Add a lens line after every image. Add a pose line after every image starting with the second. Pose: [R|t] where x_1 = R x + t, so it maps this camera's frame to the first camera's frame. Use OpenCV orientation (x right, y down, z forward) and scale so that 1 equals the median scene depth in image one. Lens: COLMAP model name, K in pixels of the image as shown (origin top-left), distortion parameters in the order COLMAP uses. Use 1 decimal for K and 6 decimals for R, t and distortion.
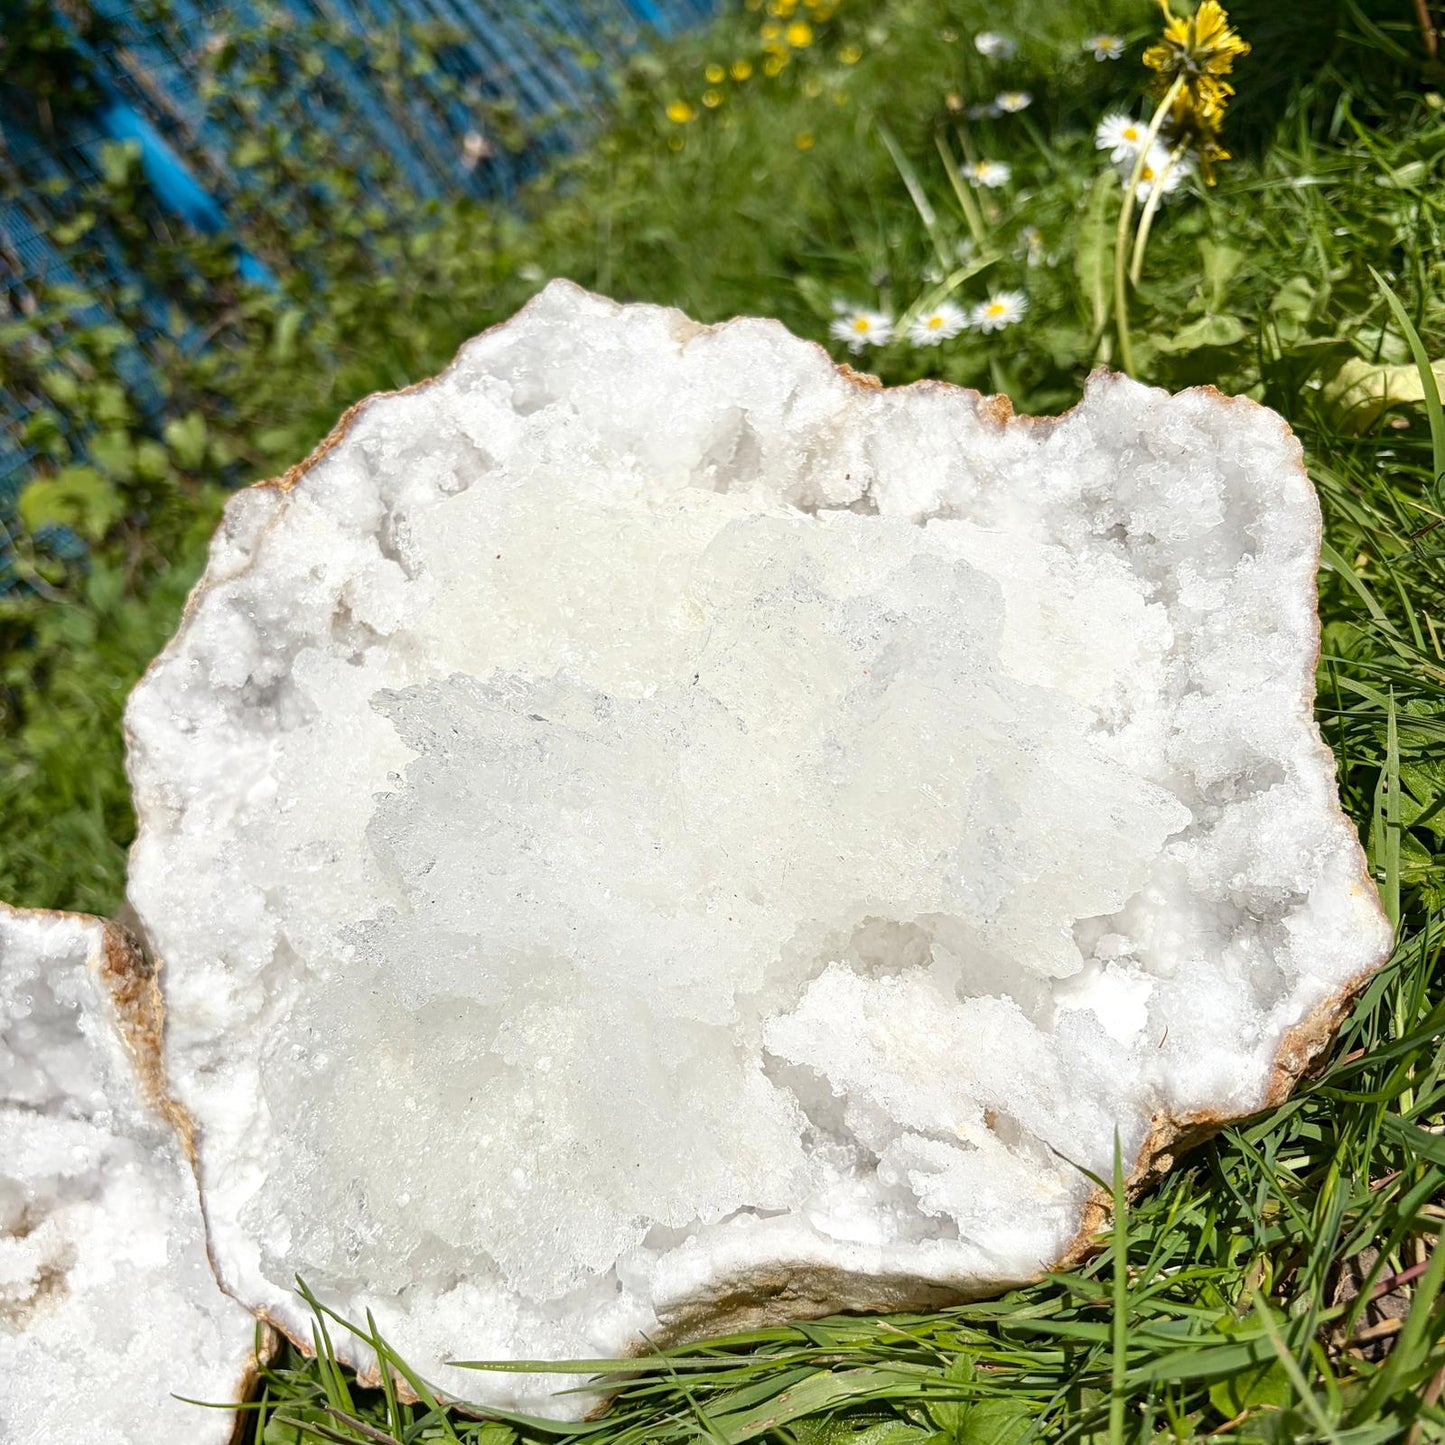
lens RADIAL K [[1535.9, 0, 722.5], [0, 1535.9, 722.5], [0, 0, 1]] dist [0.087205, -0.300002]
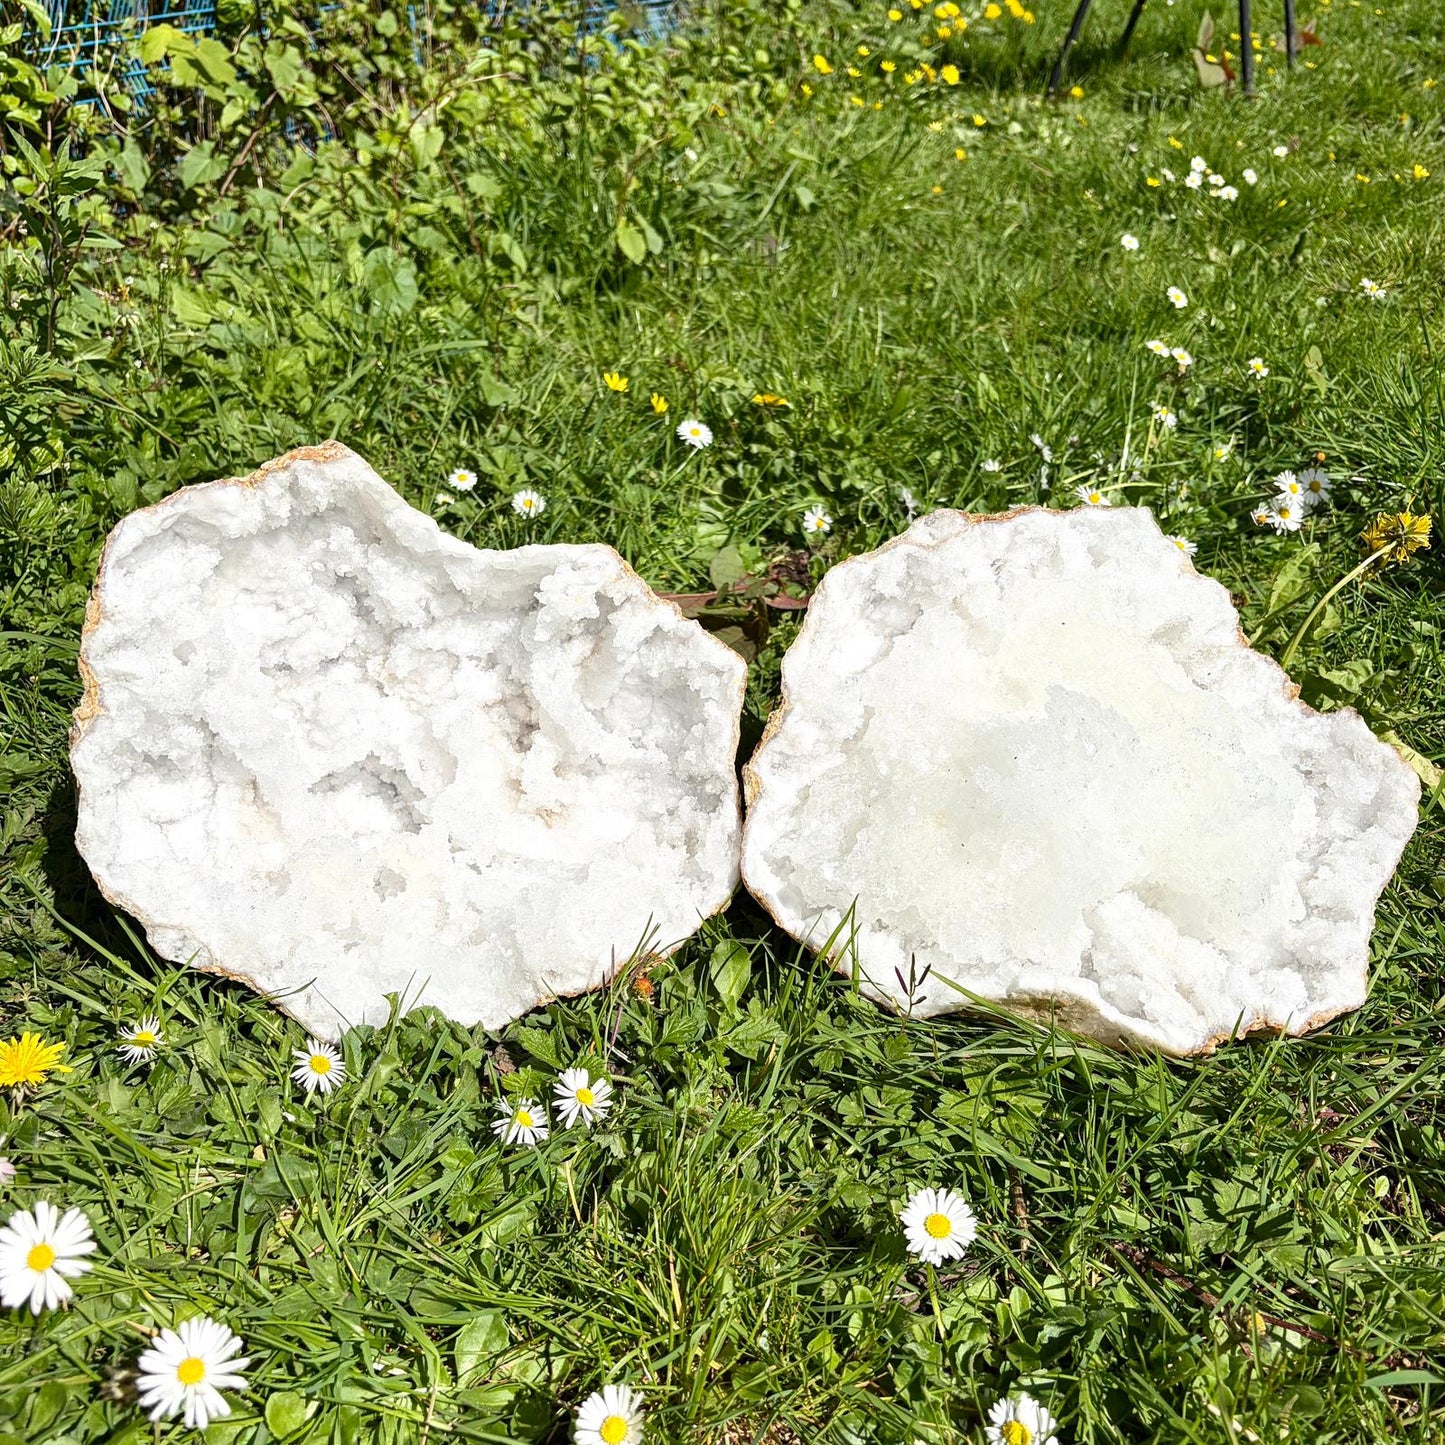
lens RADIAL K [[1535.9, 0, 722.5], [0, 1535.9, 722.5], [0, 0, 1]] dist [0.087205, -0.300002]
pose [[0.824962, 0.504553, 0.254683, -0.906429], [-0.523330, 0.852101, 0.007054, 0.204095], [-0.213457, -0.139103, 0.966999, -0.784168]]
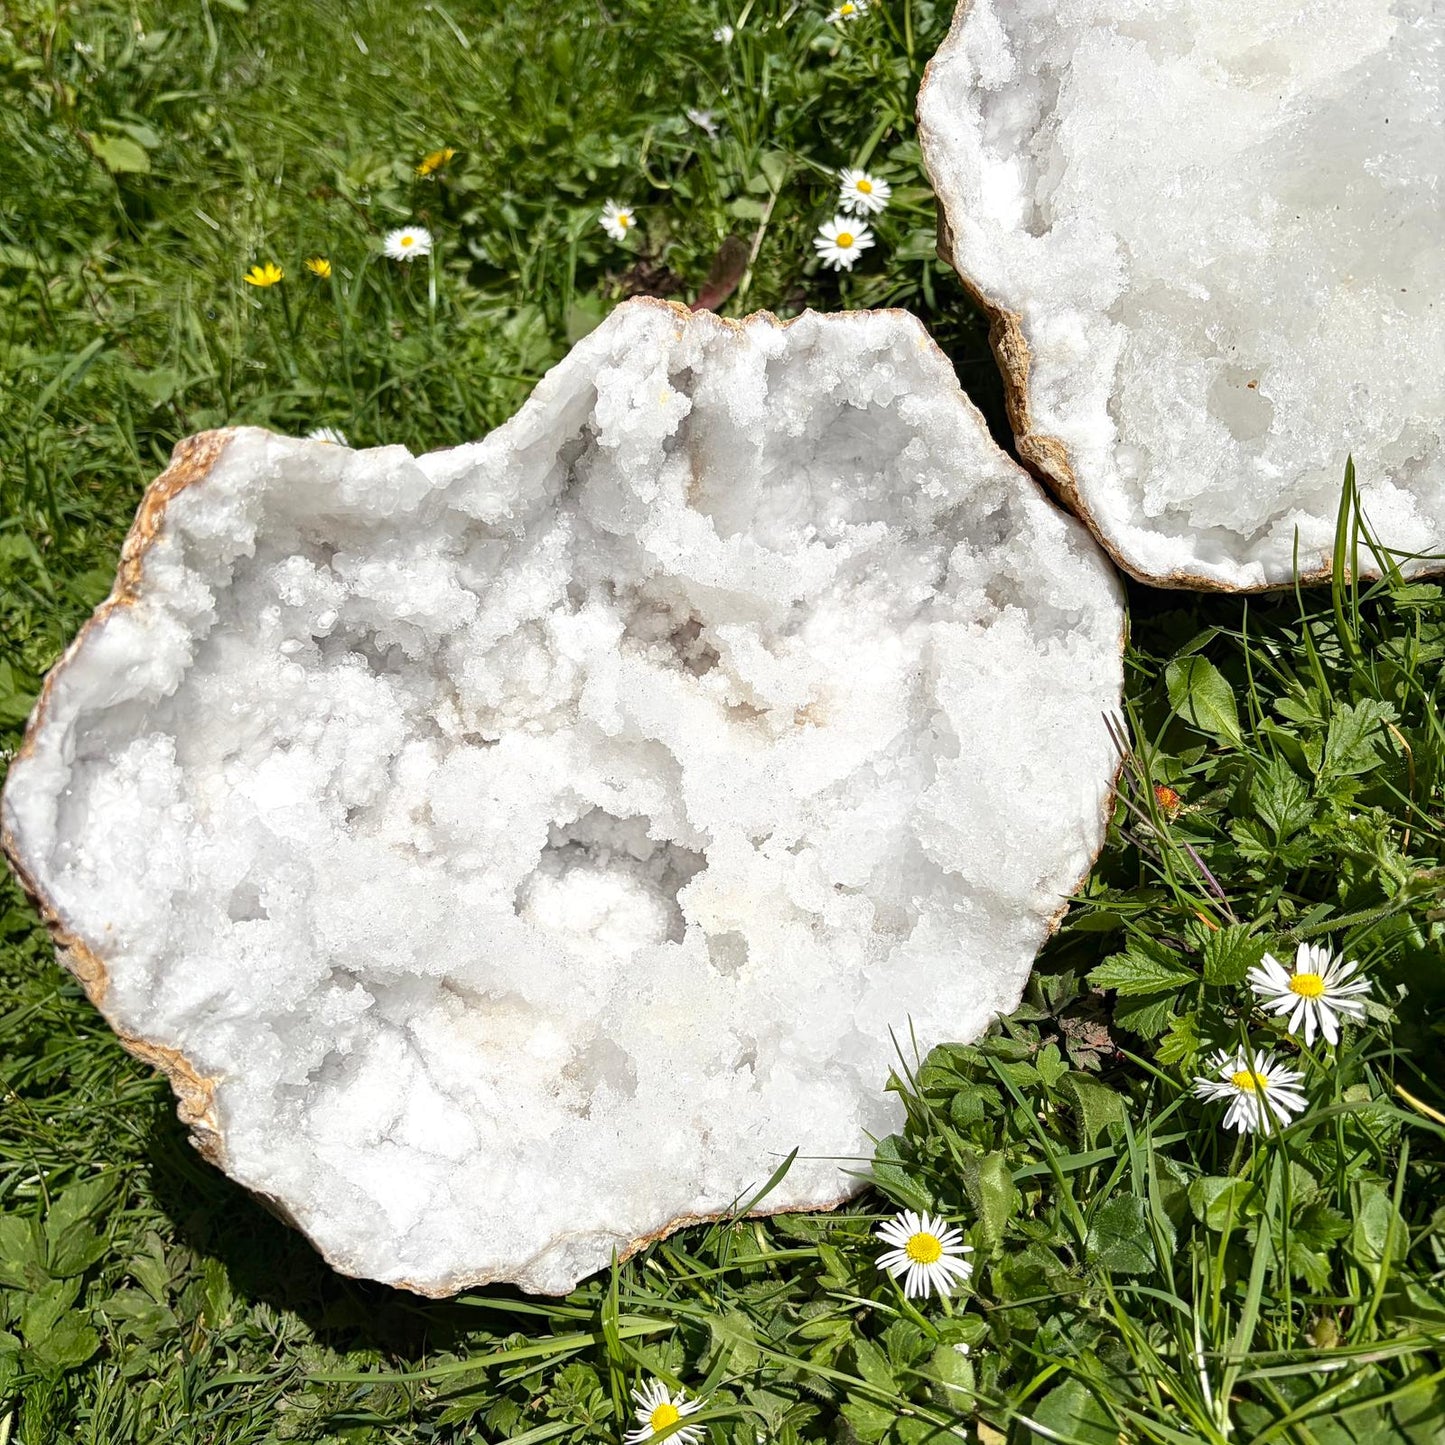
lens RADIAL K [[1556.4, 0, 719.4], [0, 1556.4, 732.0], [0, 0, 1]] dist [-0.019619, 0.017464]
pose [[0.900859, -0.195101, 0.387799, -1.092981], [0.163234, 0.979997, 0.113842, 0.294949], [-0.402253, -0.039254, 0.914687, 0.015956]]
